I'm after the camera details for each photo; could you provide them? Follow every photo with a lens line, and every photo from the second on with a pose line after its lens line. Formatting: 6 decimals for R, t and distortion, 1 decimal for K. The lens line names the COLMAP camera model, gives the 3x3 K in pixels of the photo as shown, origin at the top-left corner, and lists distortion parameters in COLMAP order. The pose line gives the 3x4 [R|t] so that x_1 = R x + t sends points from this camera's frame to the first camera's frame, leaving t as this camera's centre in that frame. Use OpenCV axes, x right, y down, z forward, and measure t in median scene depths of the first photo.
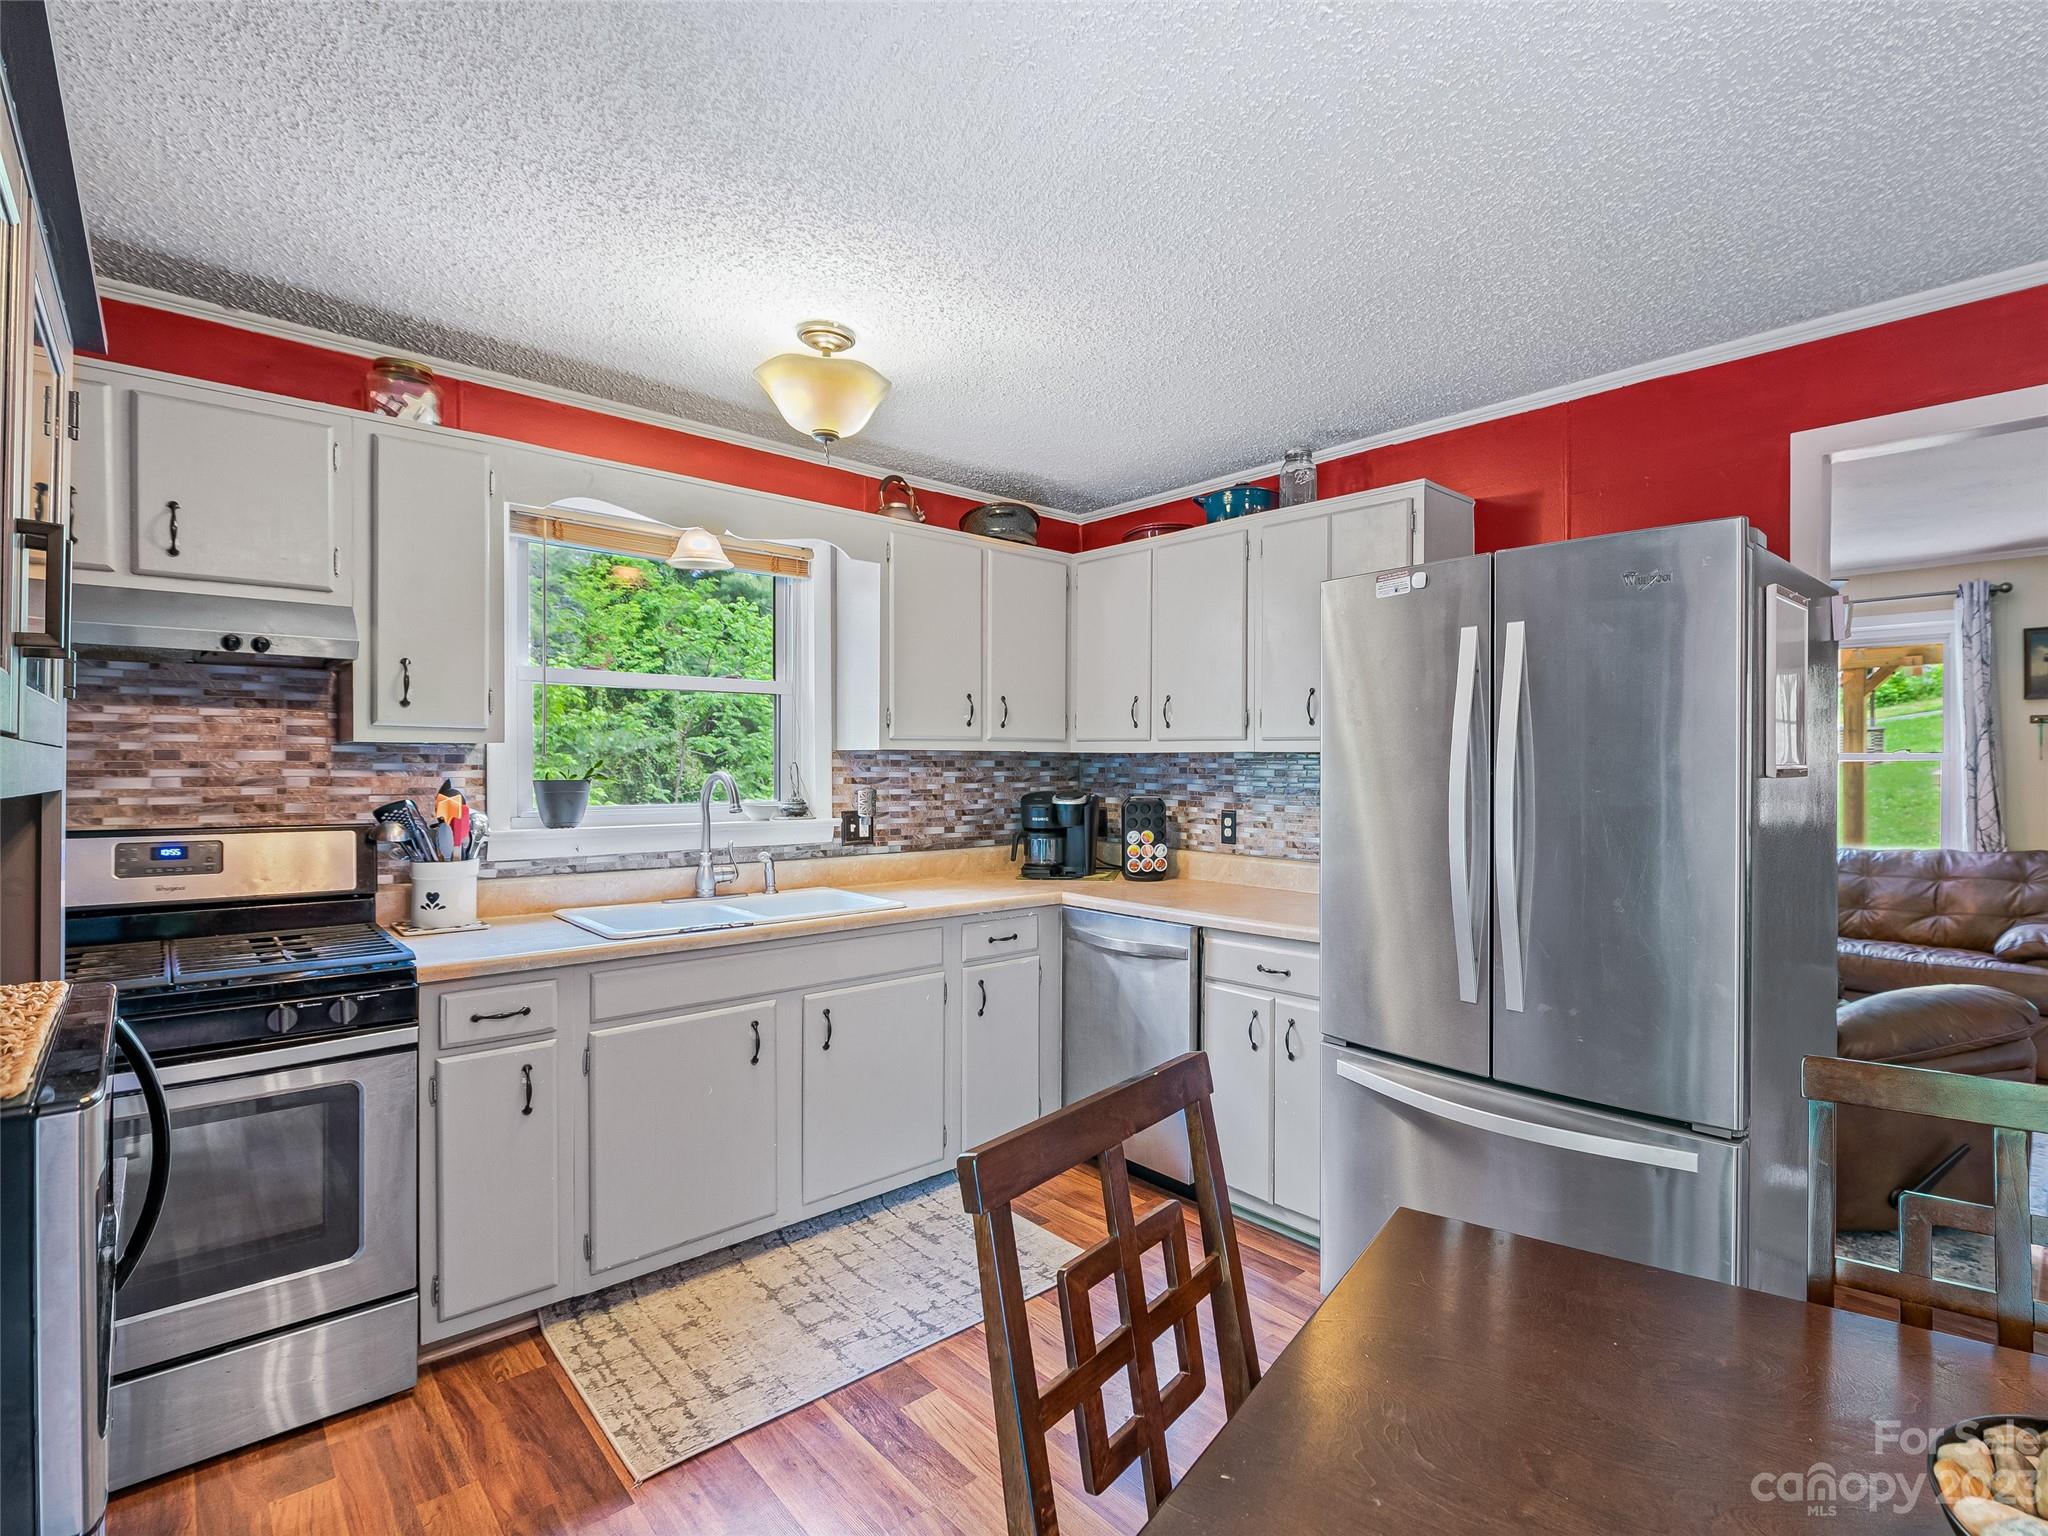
lens RADIAL K [[994.1, 0, 1123.6], [0, 994.1, 767.6], [0, 0, 1]] dist [-0.001495, -0.001721]
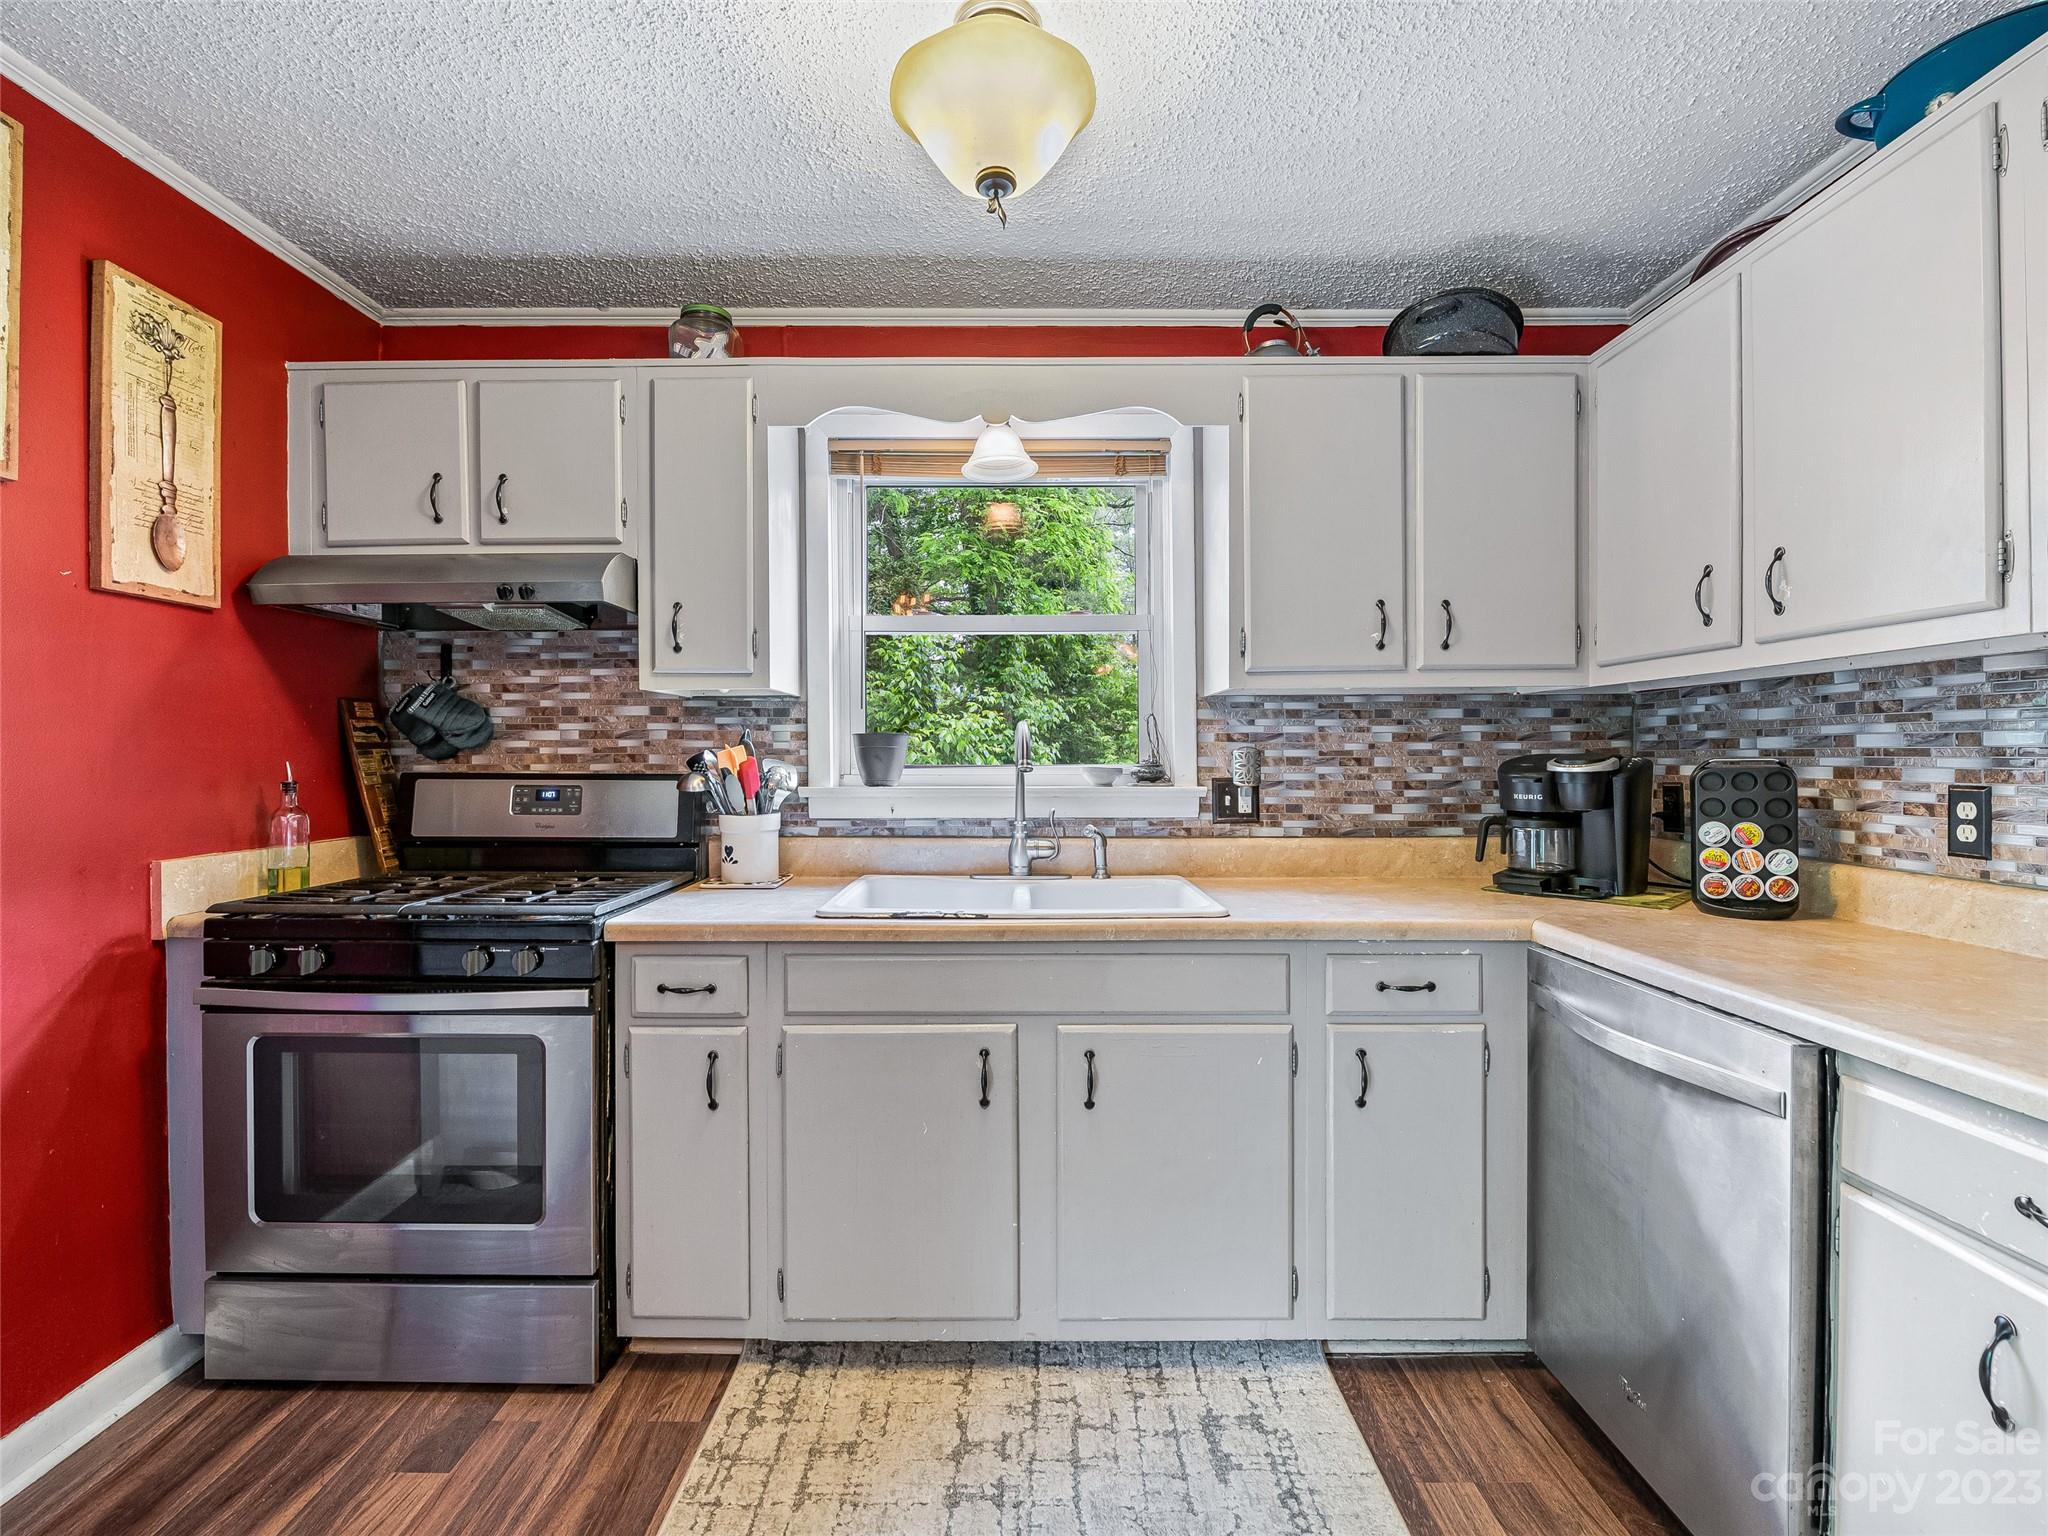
lens RADIAL K [[873.2, 0, 1022.8], [0, 873.2, 760.2], [0, 0, 1]] dist [0.001218, -0.004594]
pose [[0.711490, -0.006060, -0.702670, 0.087356], [0.002604, 0.999979, -0.005987, 0.036969], [0.702691, 0.002430, 0.711491, 0.461157]]
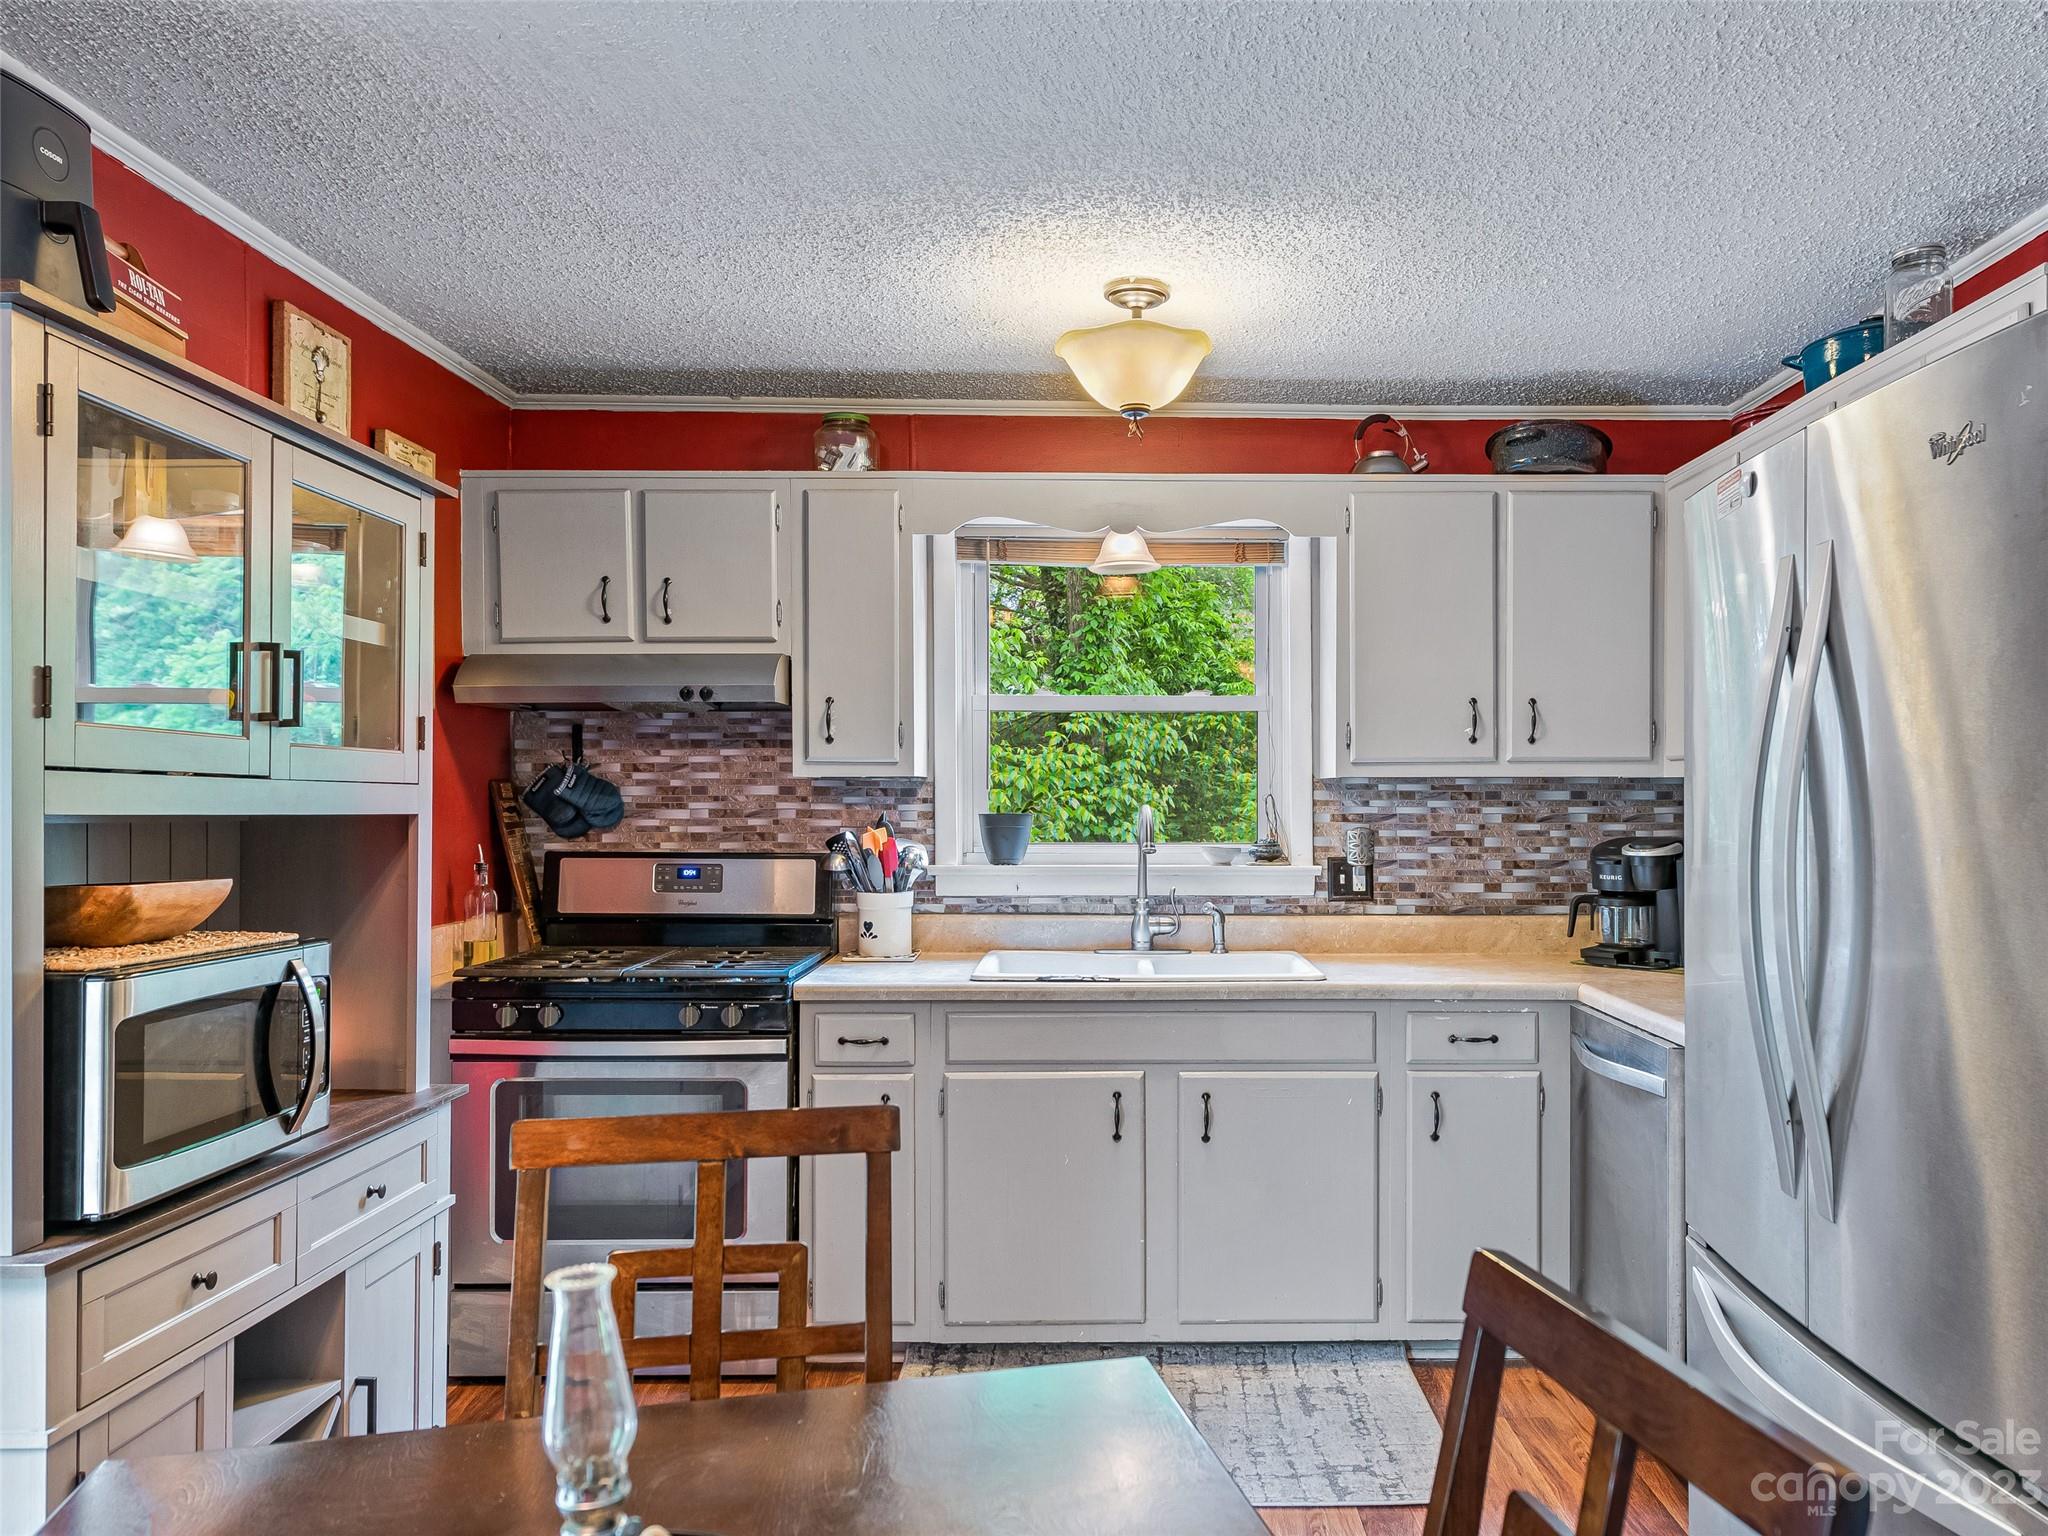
lens RADIAL K [[1484.4, 0, 1138.2], [0, 1484.4, 803.8], [0, 0, 1]] dist [0.036303, -0.002842]
pose [[0.724570, -0.000467, -0.689201, 0.445925], [-0.000117, 1.000000, -0.000800, 0.003331], [0.689201, 0.000660, 0.724569, 0.057045]]
